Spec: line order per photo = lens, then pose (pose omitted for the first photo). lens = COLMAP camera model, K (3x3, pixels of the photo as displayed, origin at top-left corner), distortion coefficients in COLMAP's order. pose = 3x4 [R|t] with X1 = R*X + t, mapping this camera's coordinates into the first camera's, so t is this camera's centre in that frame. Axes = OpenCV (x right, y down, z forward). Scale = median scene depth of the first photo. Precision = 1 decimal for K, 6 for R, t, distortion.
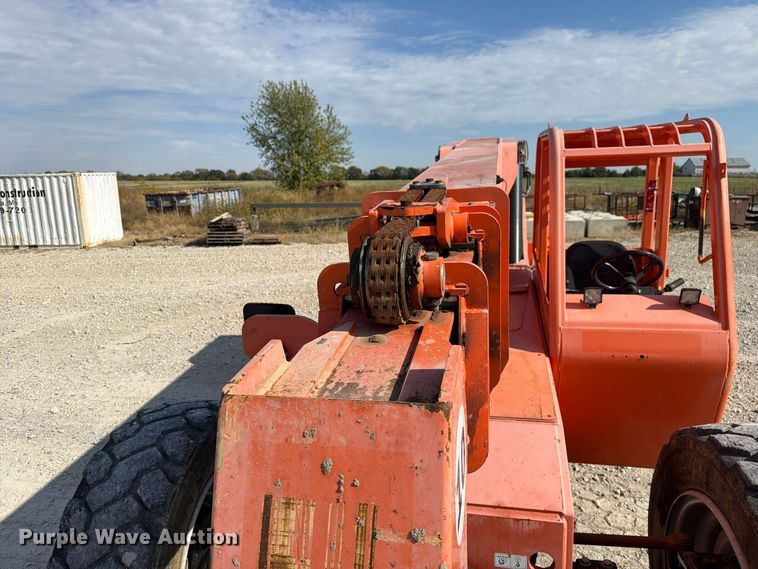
lens RADIAL K [[535.8, 0, 372.3], [0, 535.8, 289.9], [0, 0, 1]] dist [0.048871, -0.095923]
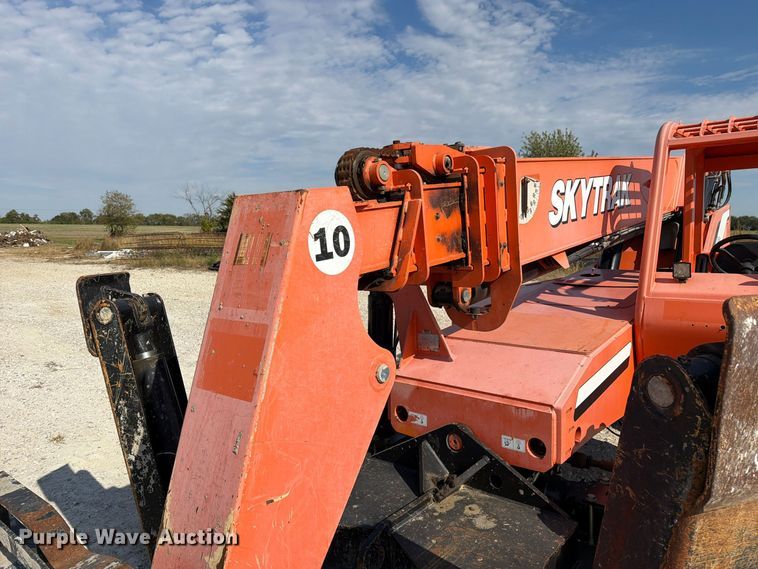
lens RADIAL K [[534.1, 0, 381.9], [0, 534.1, 286.9], [0, 0, 1]] dist [0.040257, -0.056734]
pose [[0.897443, 0.060097, -0.437018, 0.046606], [-0.101353, 0.992265, -0.071682, 0.024147], [0.429329, 0.108624, 0.896592, -0.026694]]
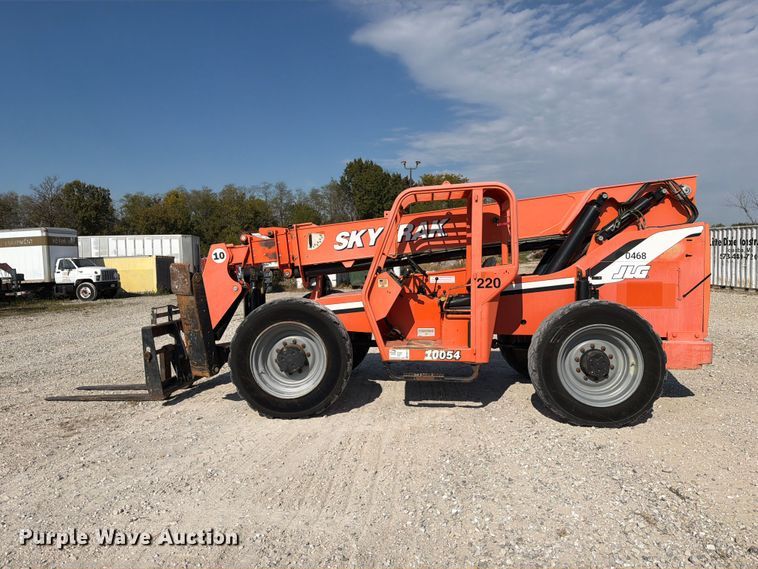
lens RADIAL K [[552.8, 0, 376.5], [0, 552.8, 282.4], [0, 0, 1]] dist [0.047402, -0.004014]
pose [[0.143652, 0.074576, -0.986814, 0.377509], [-0.187707, 0.981109, 0.046820, -0.006073], [0.971664, 0.178506, 0.154936, 0.084834]]
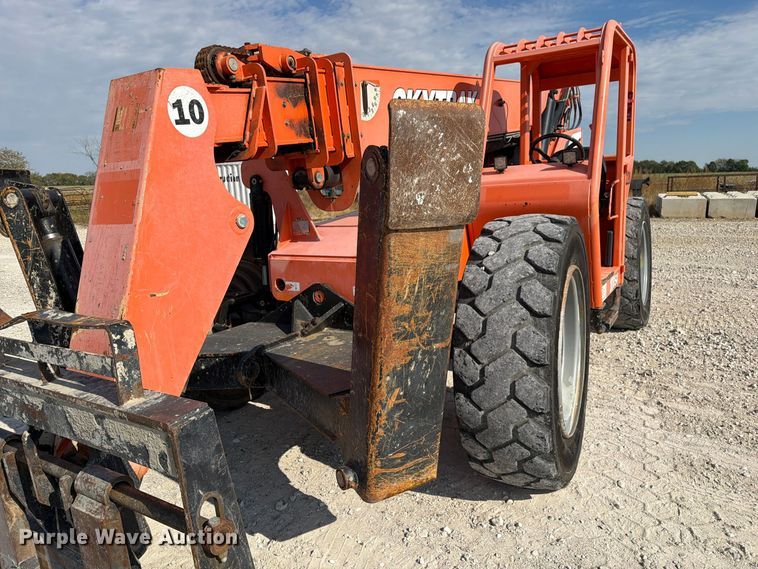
lens RADIAL K [[530.9, 0, 377.0], [0, 530.9, 295.0], [0, 0, 1]] dist [0.041684, -0.055310]
pose [[0.948972, 0.052210, -0.311009, 0.073865], [-0.048695, 0.998632, 0.019064, 0.044209], [0.311579, -0.002947, 0.950216, -0.047377]]
